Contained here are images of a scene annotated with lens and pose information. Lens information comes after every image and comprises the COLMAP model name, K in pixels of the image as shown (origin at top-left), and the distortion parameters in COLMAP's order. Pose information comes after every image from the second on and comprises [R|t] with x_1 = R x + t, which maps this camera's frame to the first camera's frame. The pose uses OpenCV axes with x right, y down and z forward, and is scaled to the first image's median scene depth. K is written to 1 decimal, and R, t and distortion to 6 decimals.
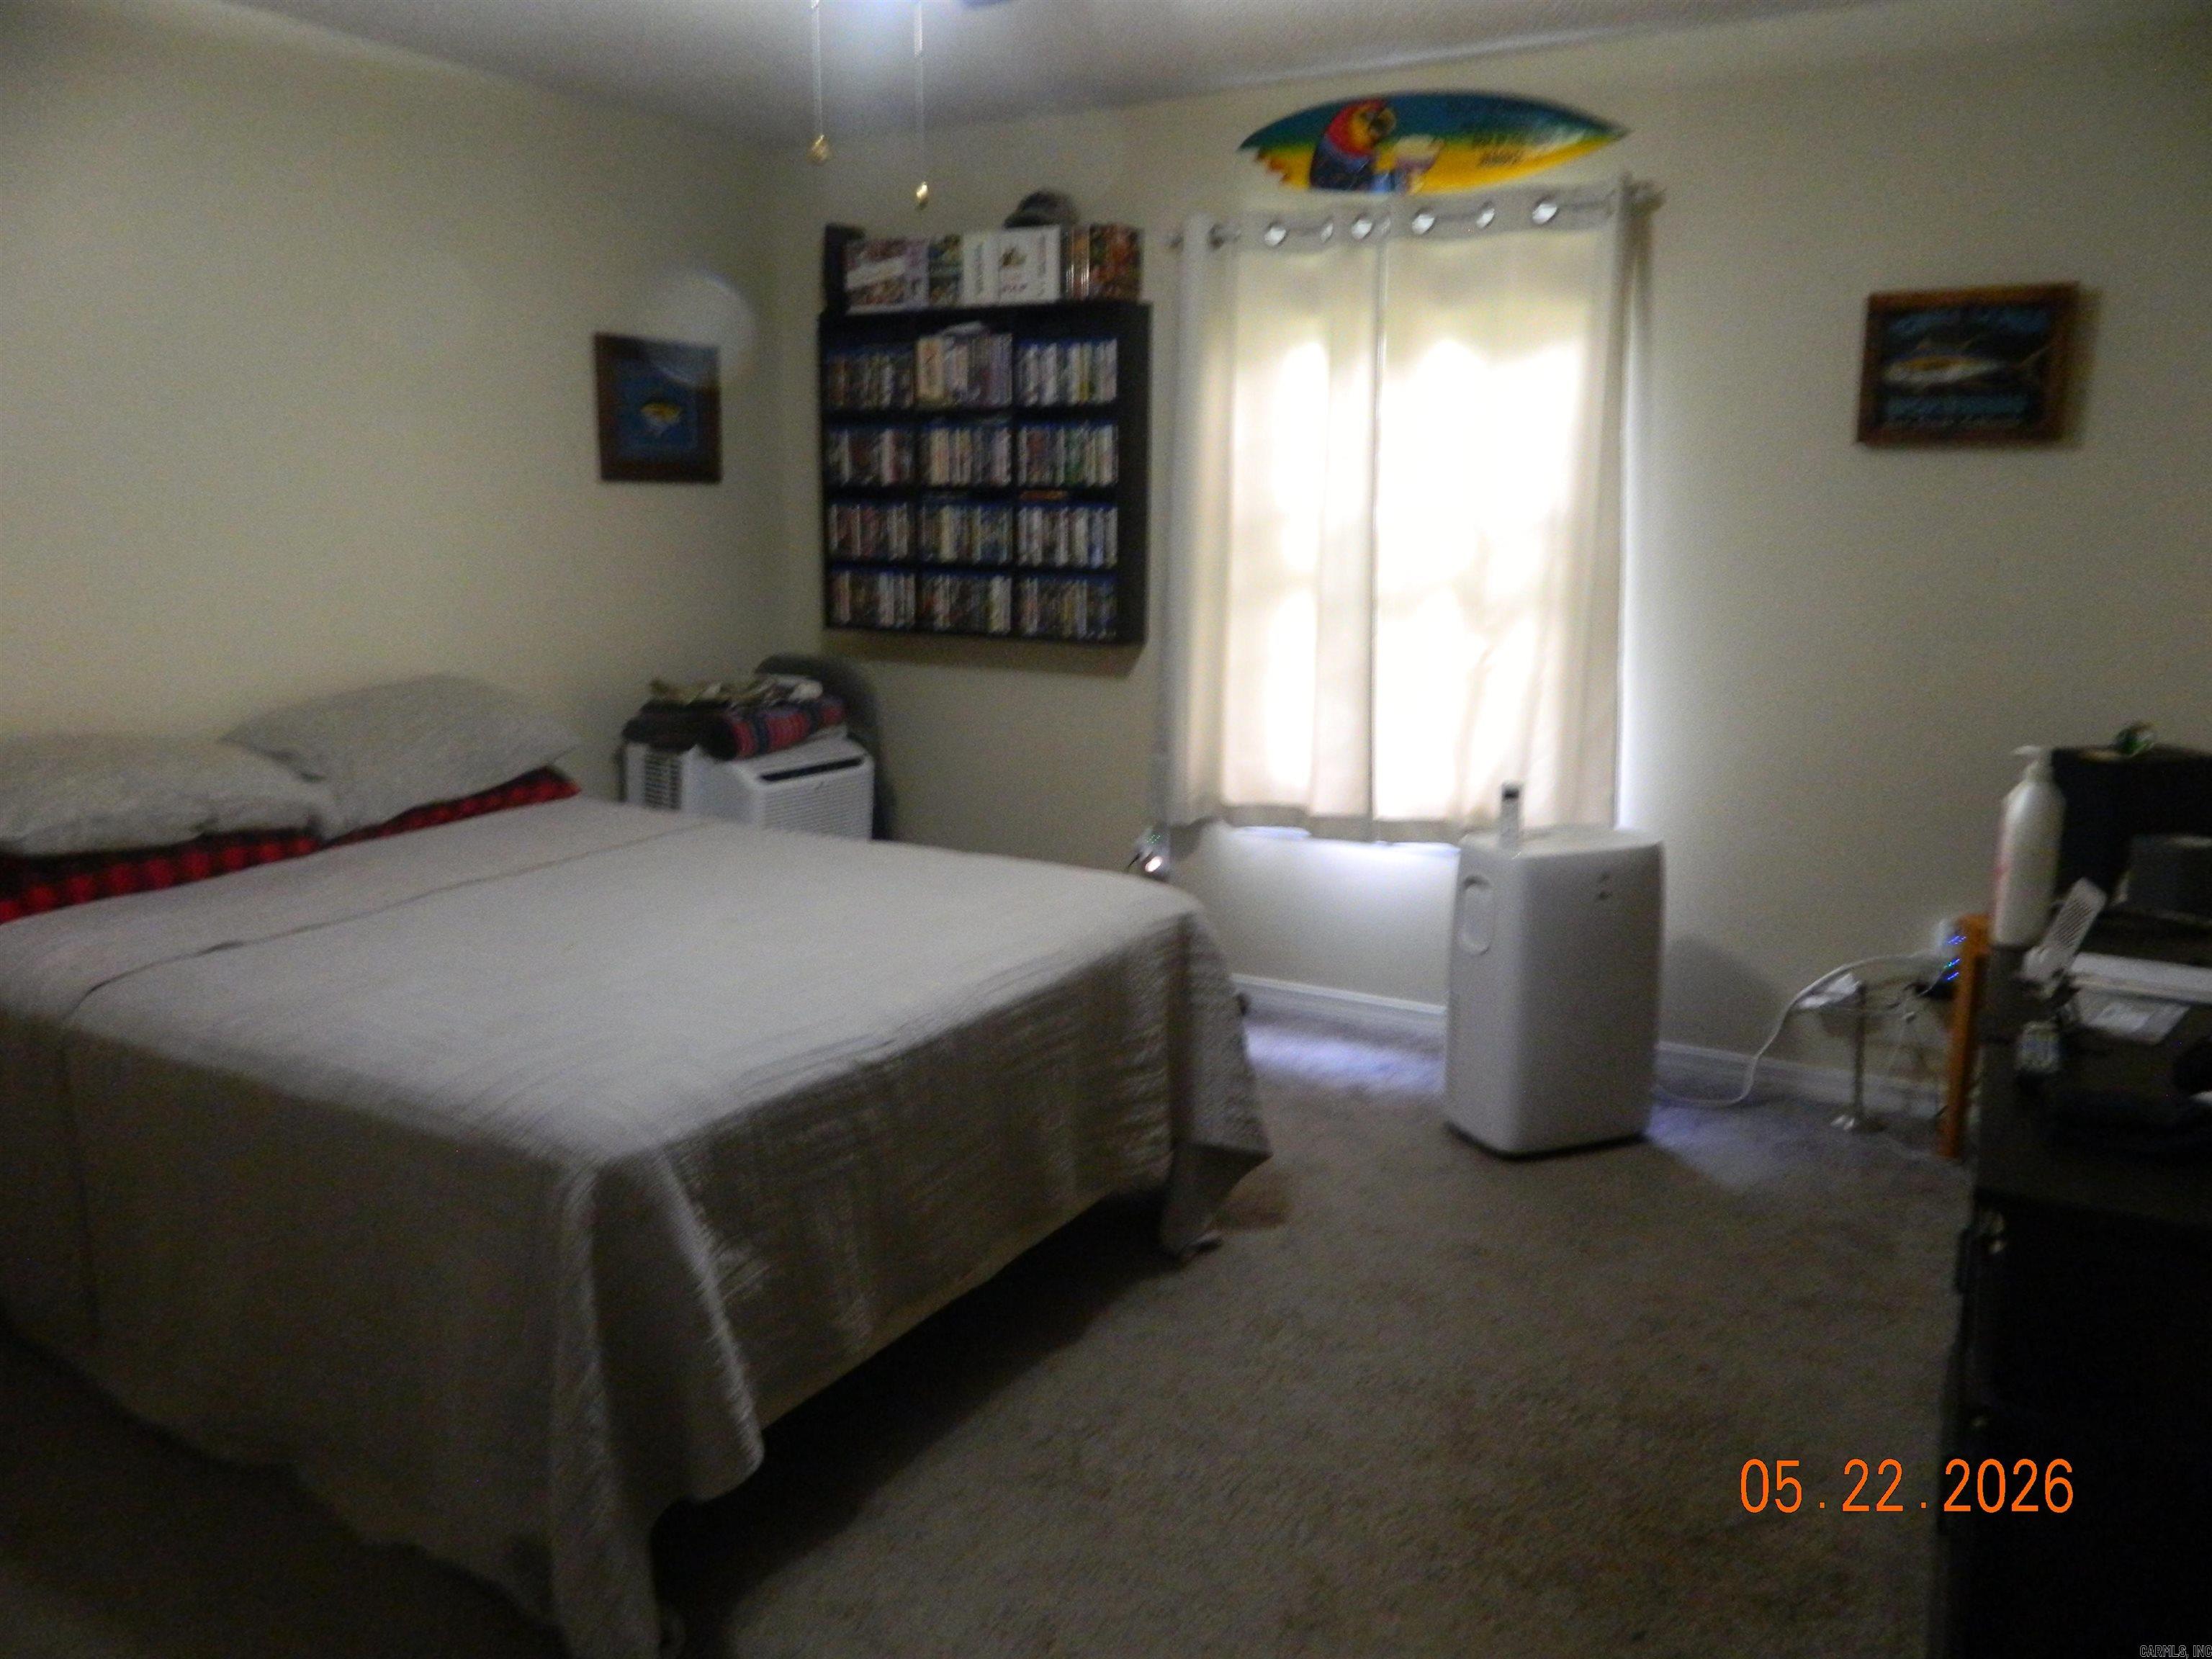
lens RADIAL K [[1600.0, 0, 1106.0], [0, 1600.0, 829.5], [0, 0, 1]] dist [-0.011644, 0.001608]
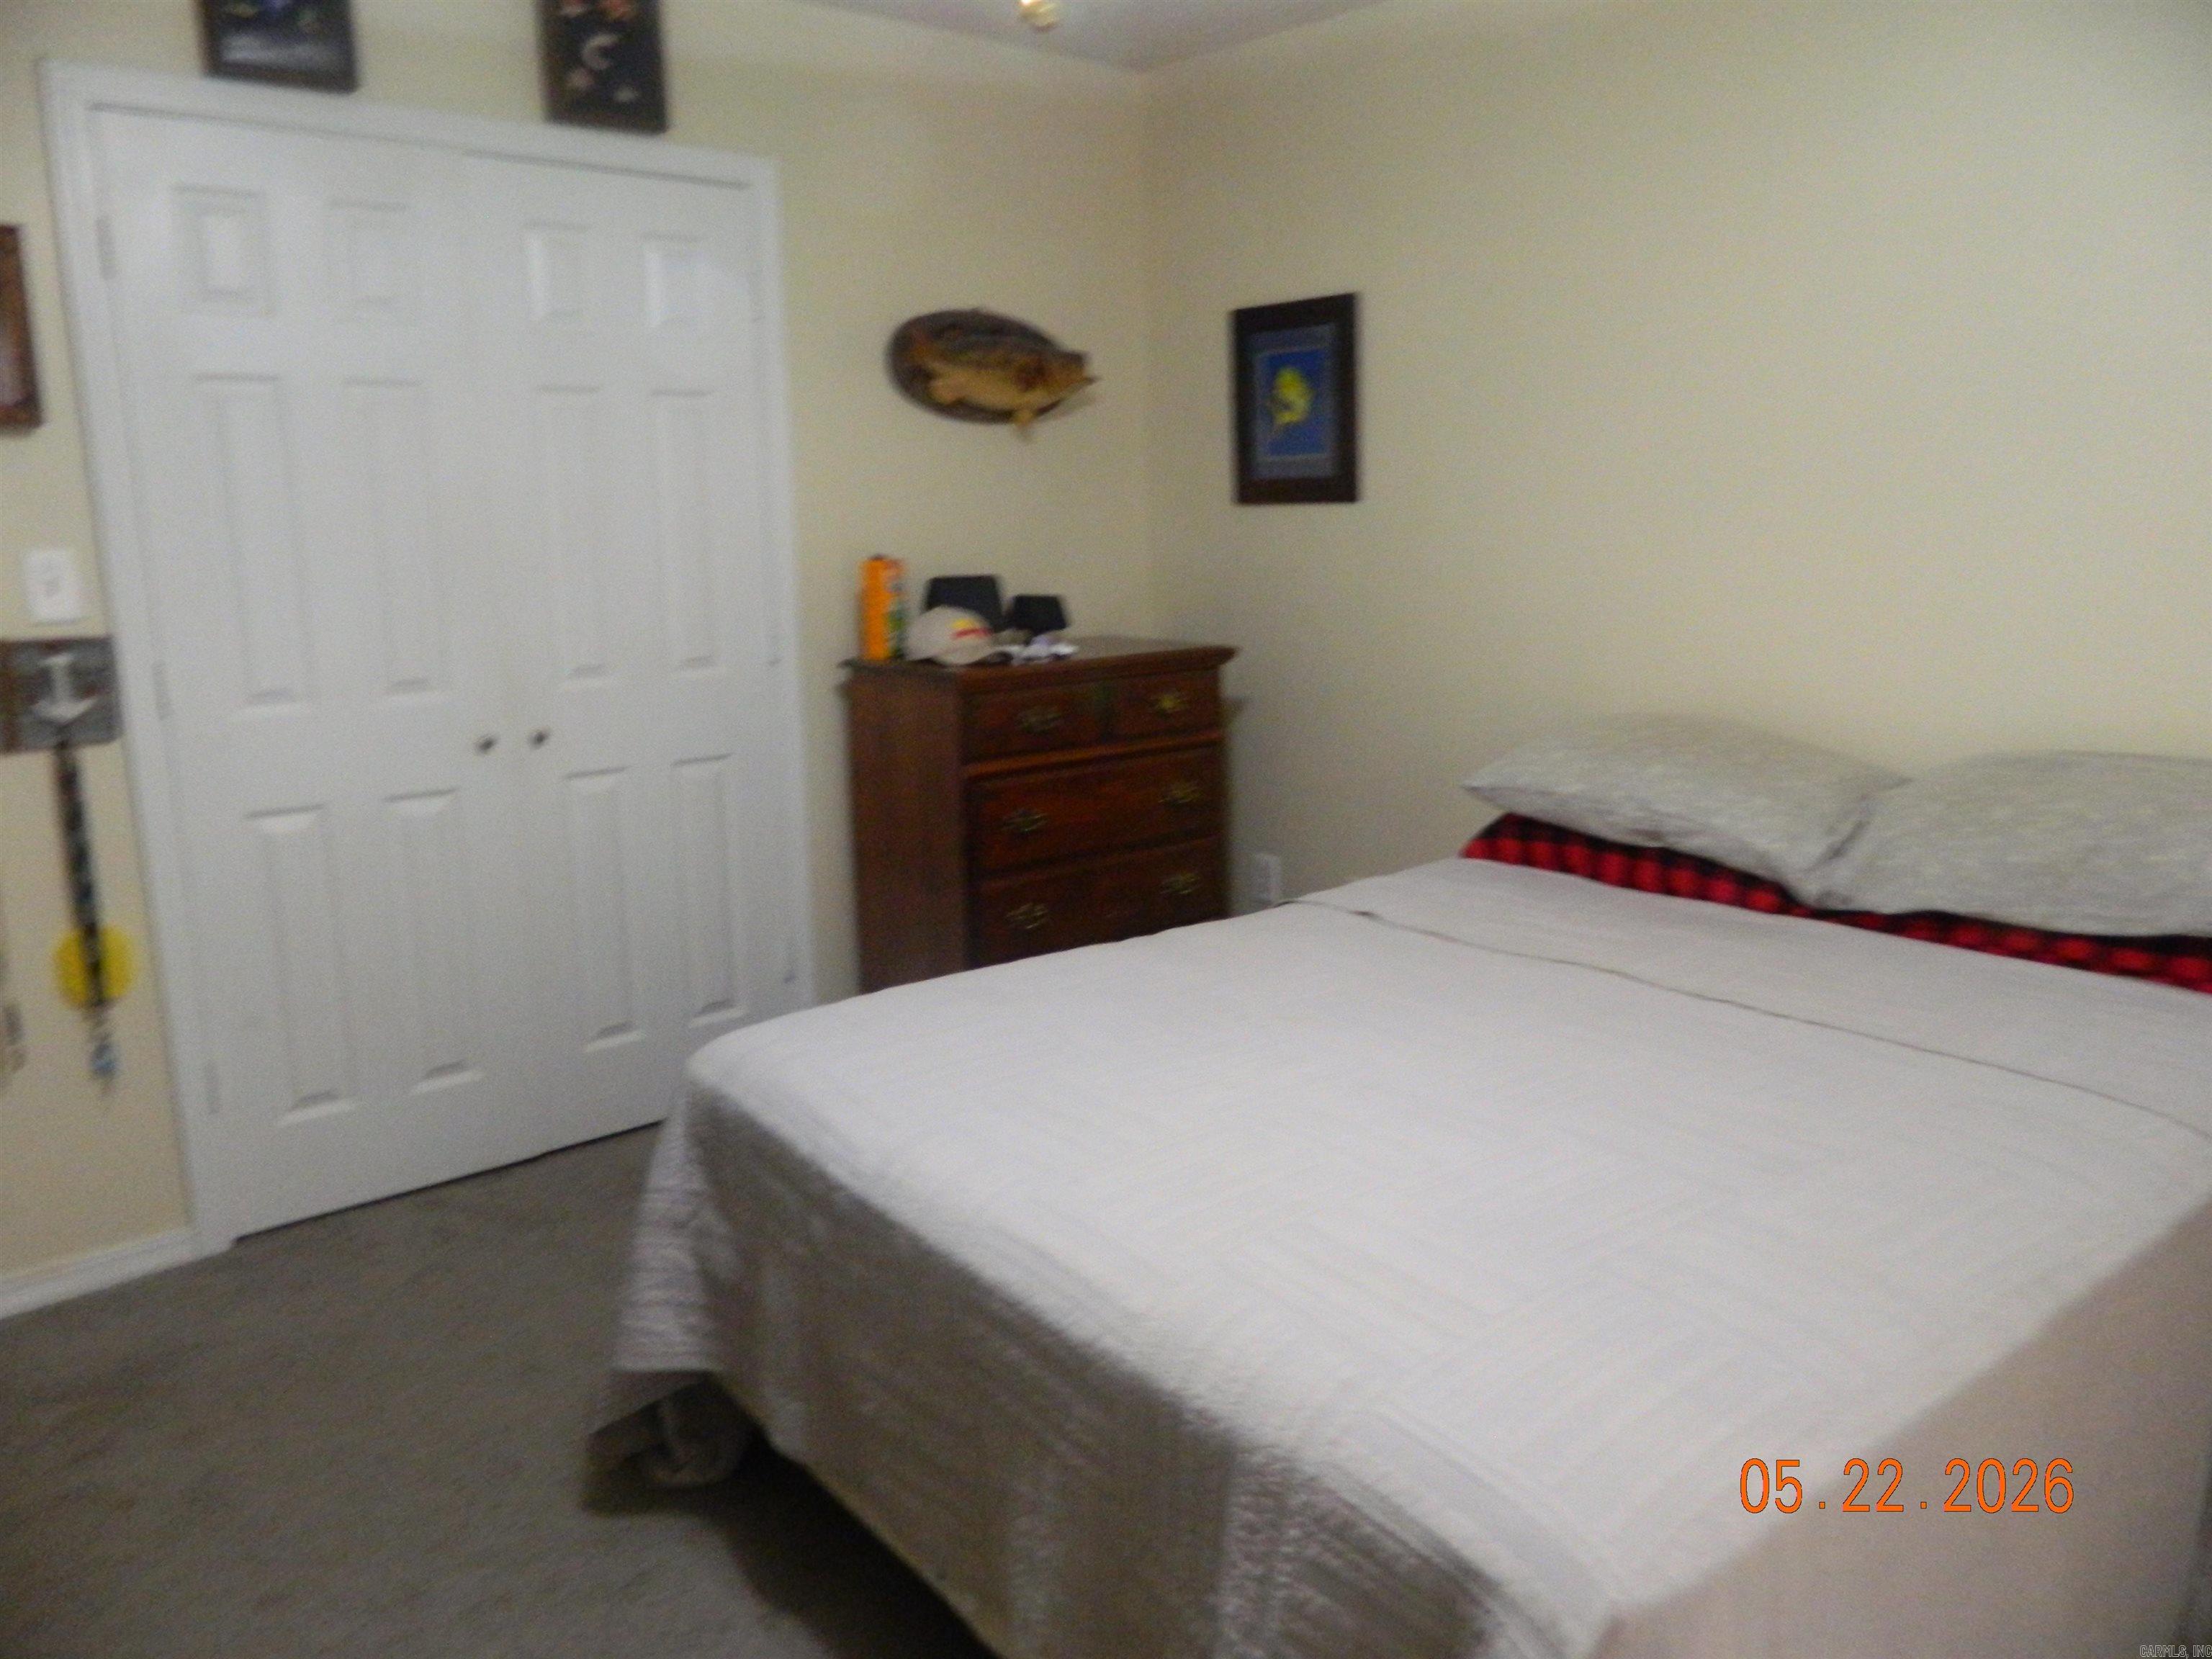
lens RADIAL K [[1600.0, 0, 1106.0], [0, 1600.0, 829.5], [0, 0, 1]] dist [-0.011644, 0.001608]
pose [[-0.321241, 0.200443, -0.925541, 0.380640], [-0.188603, 0.944222, 0.269950, -0.191537], [0.928026, 0.261279, -0.265519, 0.935347]]
